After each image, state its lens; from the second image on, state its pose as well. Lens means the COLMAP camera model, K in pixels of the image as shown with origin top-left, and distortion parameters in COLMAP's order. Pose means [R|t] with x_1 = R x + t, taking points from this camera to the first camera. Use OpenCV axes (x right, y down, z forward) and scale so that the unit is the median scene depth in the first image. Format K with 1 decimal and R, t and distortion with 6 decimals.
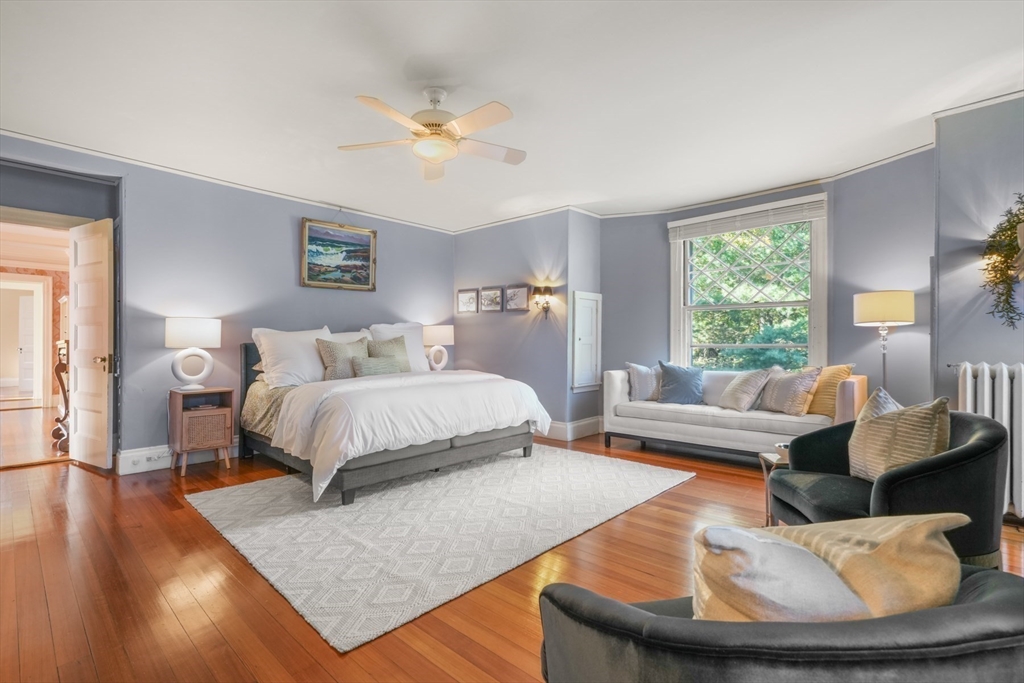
lens RADIAL K [[473.1, 0, 512.0], [0, 473.1, 341.5], [0, 0, 1]] dist [-0.001773, -0.000141]
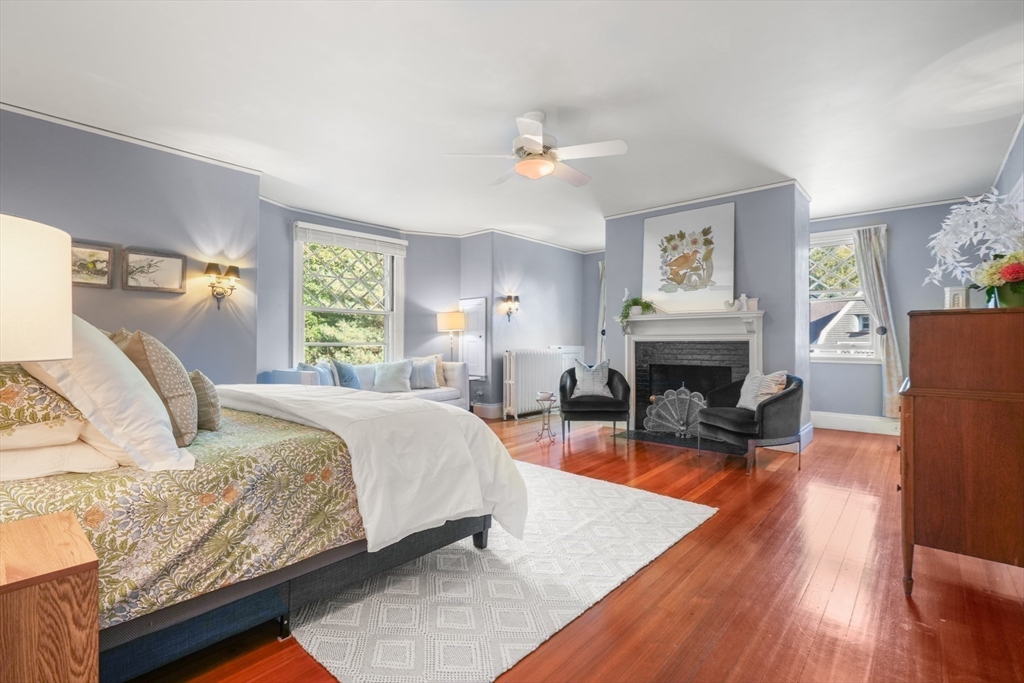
lens RADIAL K [[473.1, 0, 512.0], [0, 473.1, 341.5], [0, 0, 1]] dist [-0.001773, -0.000141]
pose [[-0.031635, 0.000430, 0.999499, -1.095857], [0.004431, 0.999990, -0.000290, 0.006663], [-0.999490, 0.004420, -0.031636, 0.943779]]
